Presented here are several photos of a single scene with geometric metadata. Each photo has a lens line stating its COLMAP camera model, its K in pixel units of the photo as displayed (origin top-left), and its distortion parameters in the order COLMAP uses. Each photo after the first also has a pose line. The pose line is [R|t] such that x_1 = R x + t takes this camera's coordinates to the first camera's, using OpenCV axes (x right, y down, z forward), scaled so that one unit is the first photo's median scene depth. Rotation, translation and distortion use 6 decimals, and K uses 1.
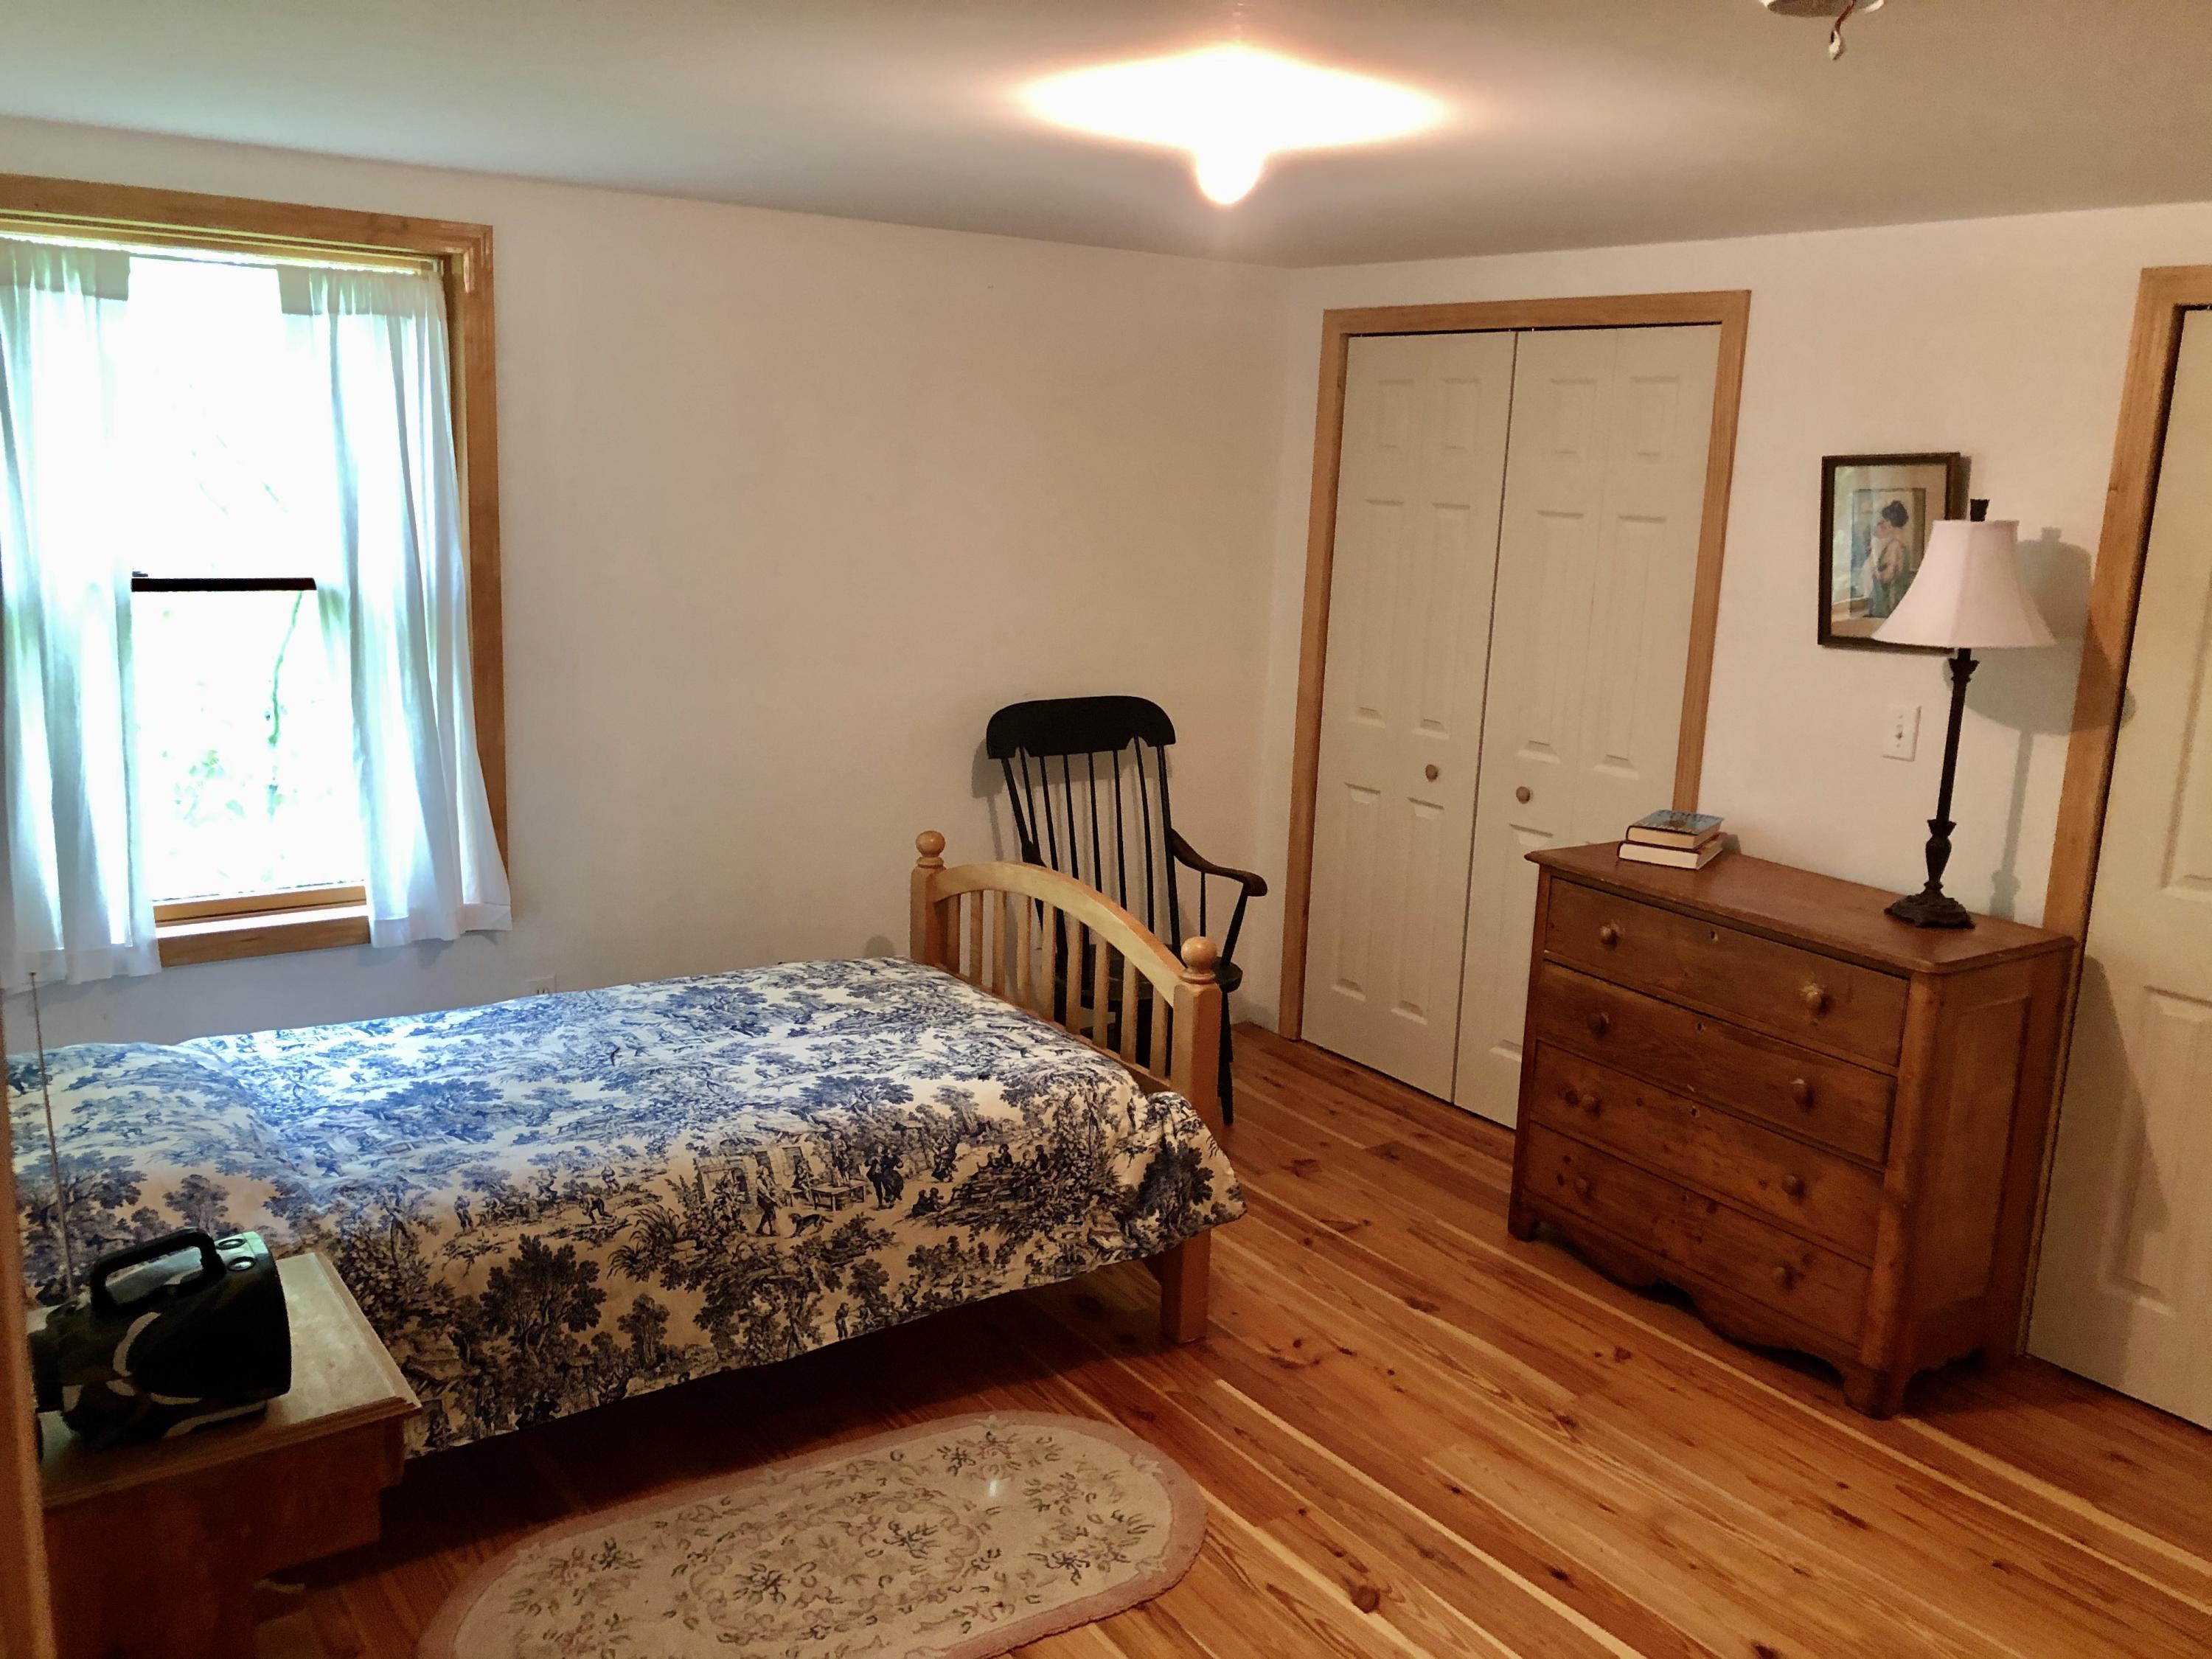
lens RADIAL K [[1811.6, 0, 1102.5], [0, 1811.6, 818.3], [0, 0, 1]] dist [0.048247, -0.046852]
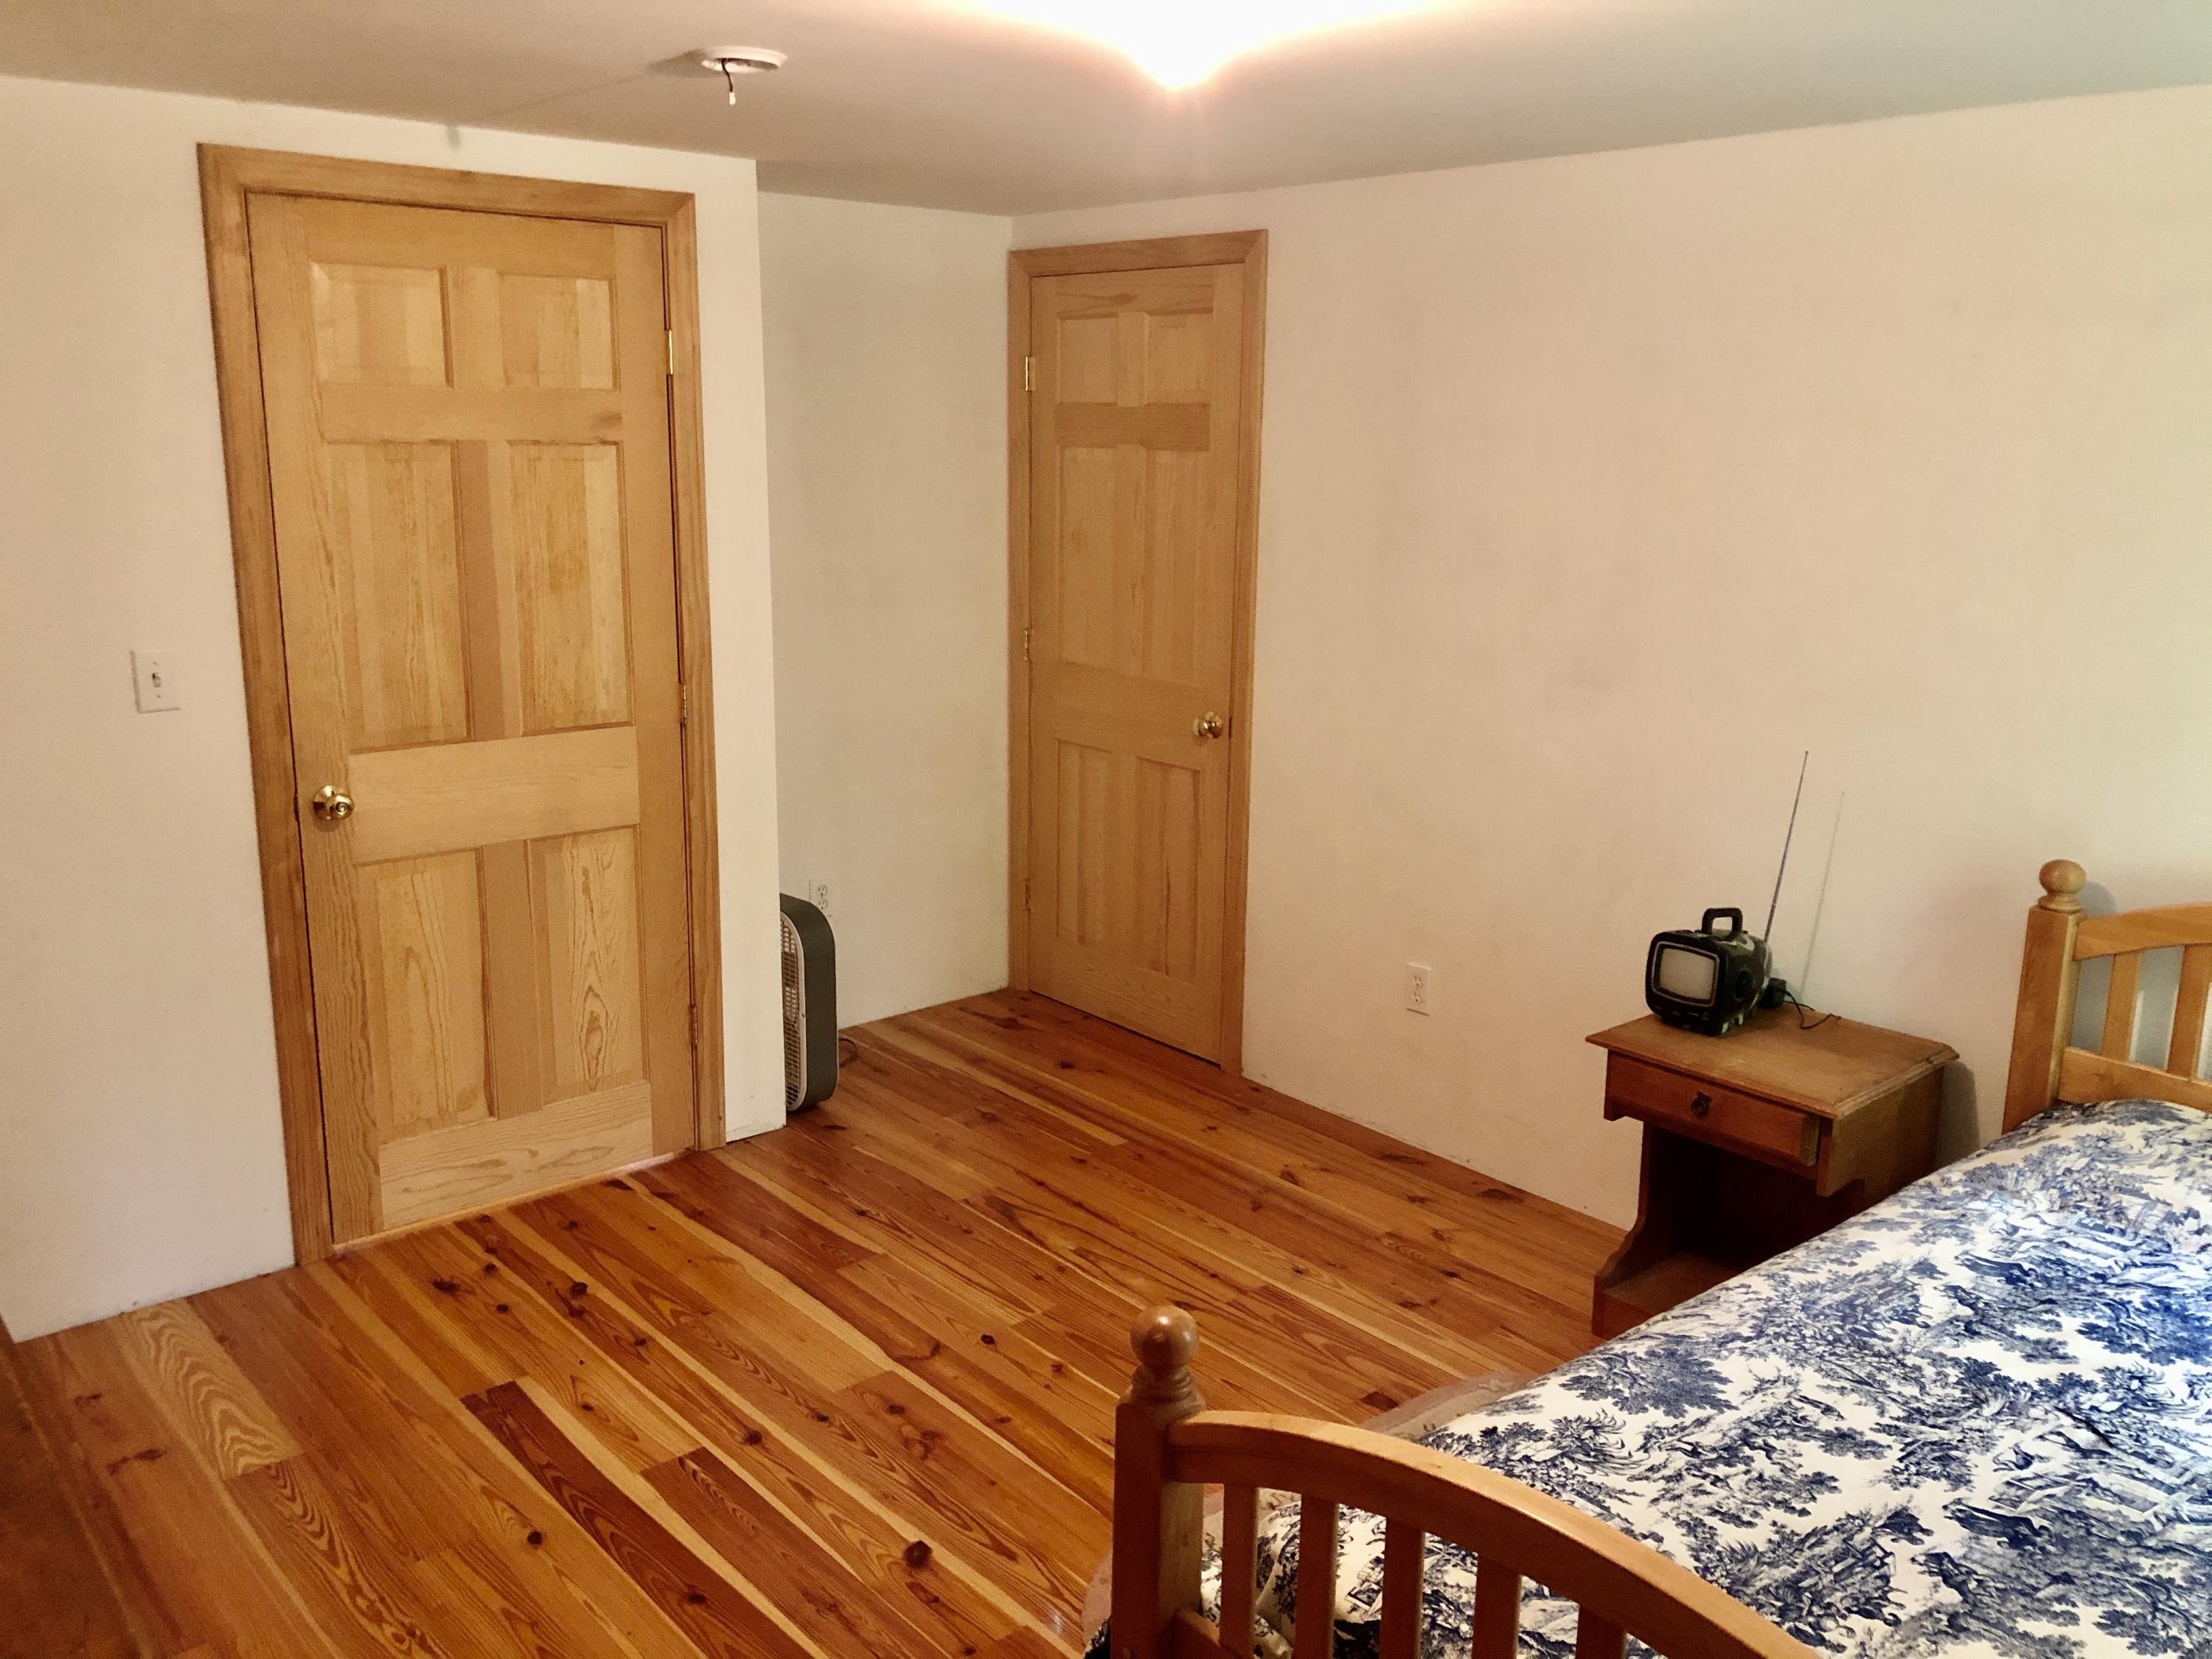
lens RADIAL K [[1811.6, 0, 1117.2], [0, 1811.6, 829.2], [0, 0, 1]] dist [0.048247, -0.046852]
pose [[-0.992498, -0.030550, -0.118382, 0.136071], [-0.076759, 0.909364, 0.408859, -0.278949], [0.095161, 0.414879, -0.904887, 1.427674]]
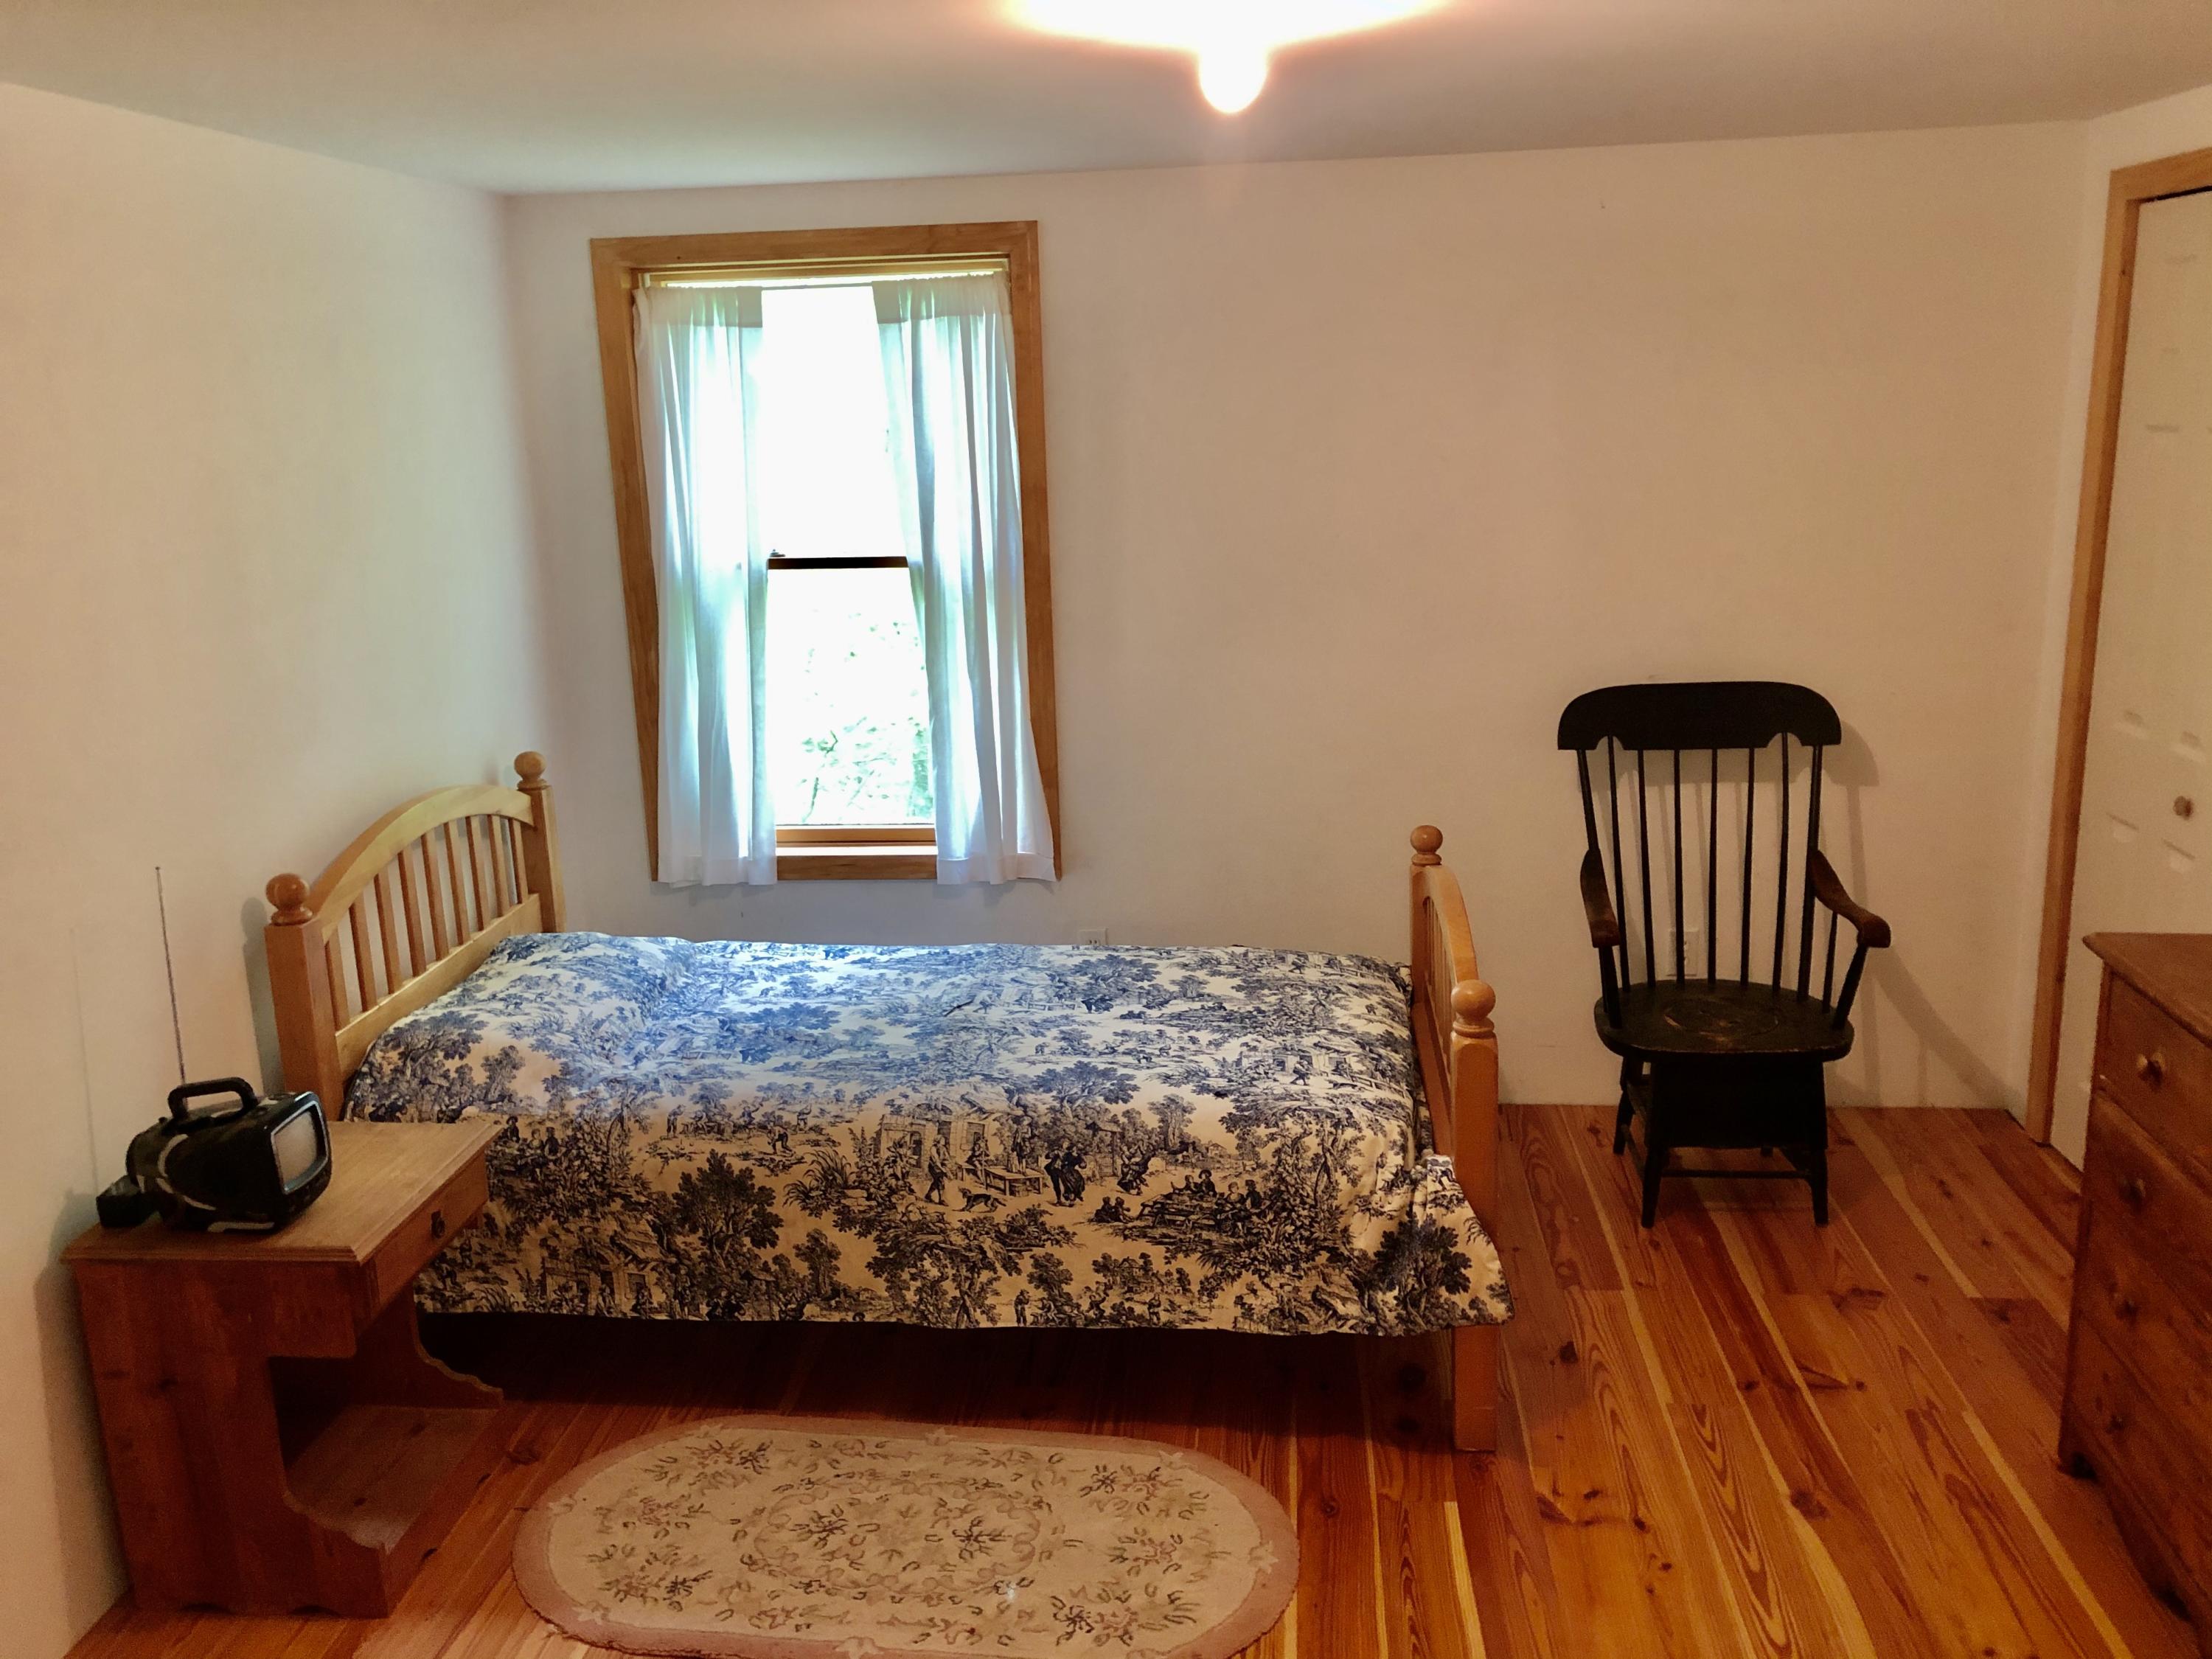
lens RADIAL K [[1811.6, 0, 1106.7], [0, 1811.6, 816.7], [0, 0, 1]] dist [0.048247, -0.046852]
pose [[0.753936, 0.088536, -0.650954, 0.469845], [-0.070667, 0.996057, 0.053627, -0.043427], [0.653135, 0.005570, 0.757221, 0.252358]]
